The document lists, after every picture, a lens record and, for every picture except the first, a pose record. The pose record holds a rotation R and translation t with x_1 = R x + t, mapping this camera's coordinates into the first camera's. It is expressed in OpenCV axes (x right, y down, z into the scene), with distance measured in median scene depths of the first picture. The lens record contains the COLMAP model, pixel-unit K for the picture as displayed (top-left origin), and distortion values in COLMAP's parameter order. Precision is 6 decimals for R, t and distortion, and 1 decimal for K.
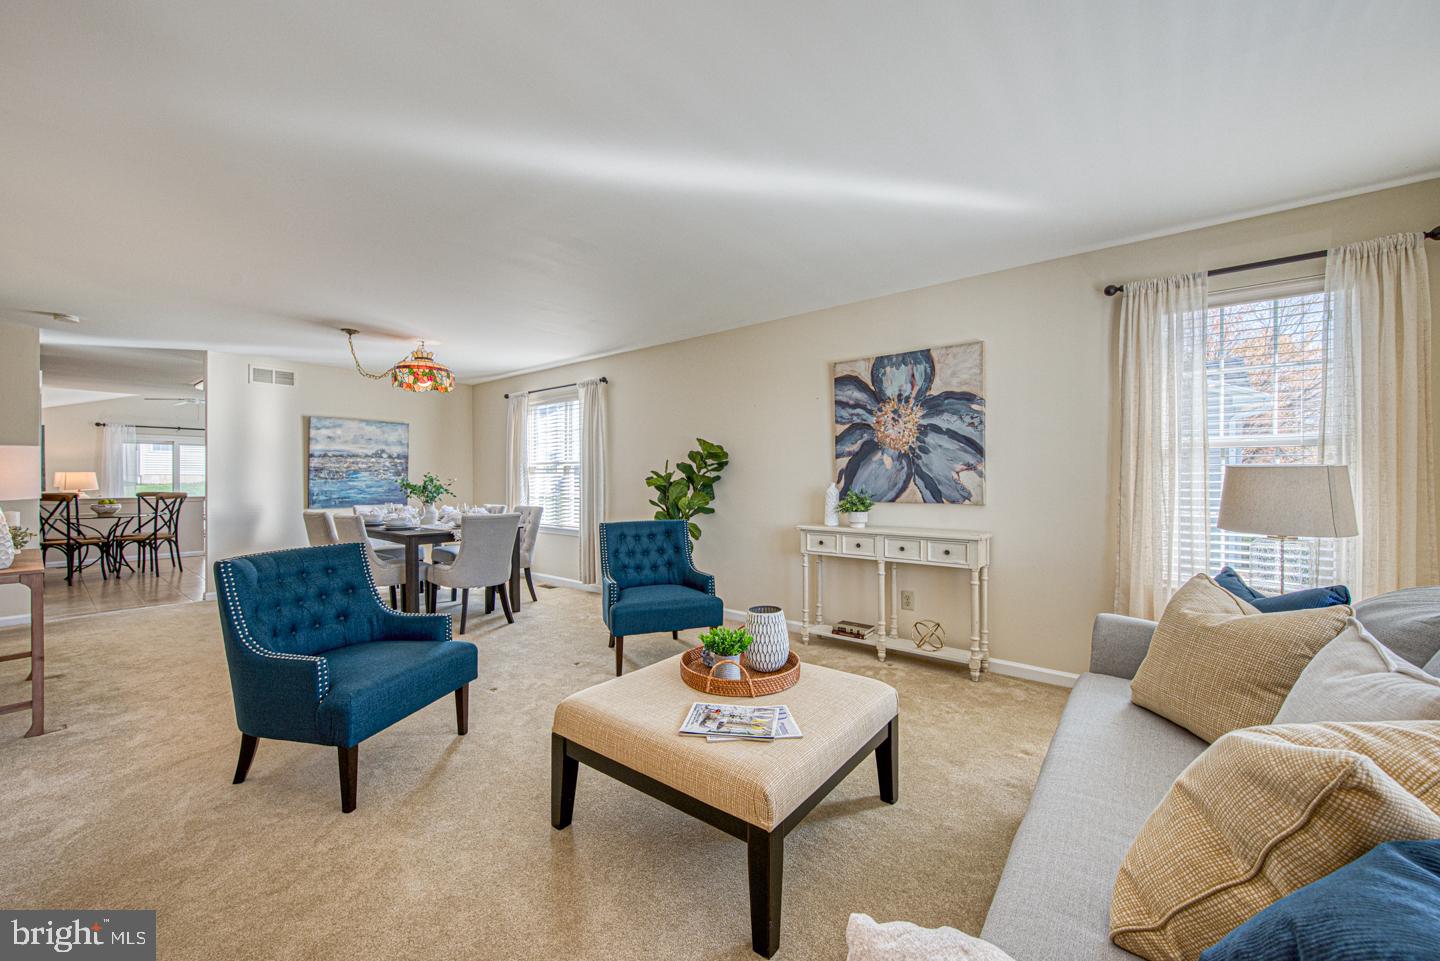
lens RADIAL K [[554.1, 0, 715.4], [0, 554.1, 483.7], [0, 0, 1]] dist [0.000549, -0.000598]
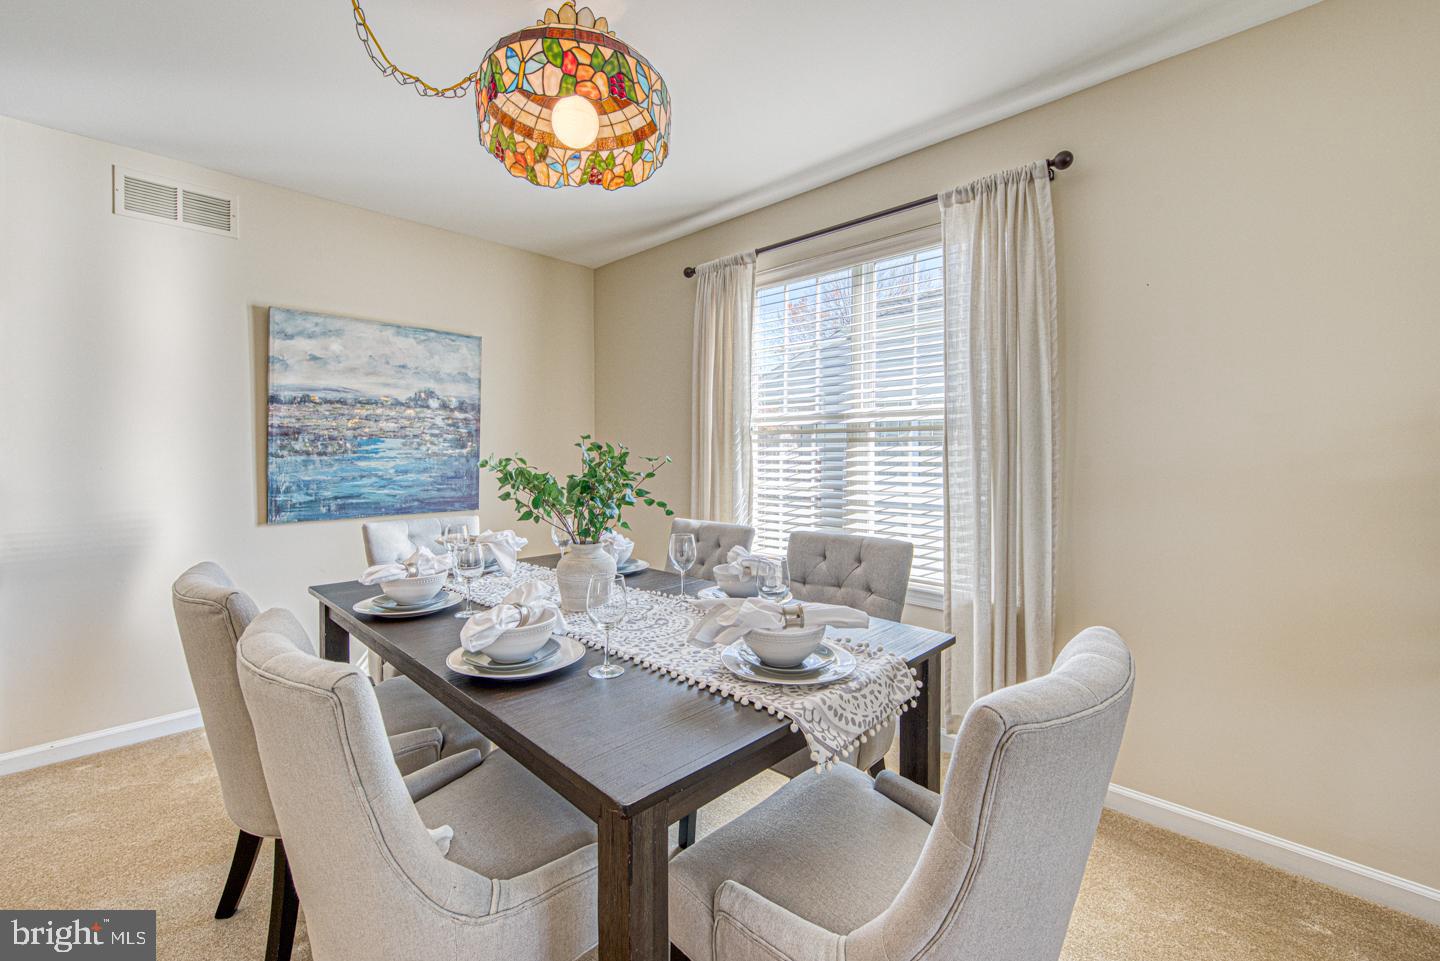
lens RADIAL K [[606.9, 0, 719.4], [0, 606.9, 469.4], [0, 0, 1]] dist [-0.015850, 0.000020]
pose [[0.996998, 0.002243, -0.077389, -0.343251], [-0.000629, 0.999782, 0.020872, -0.006686], [0.077418, -0.020760, 0.996783, 0.551783]]
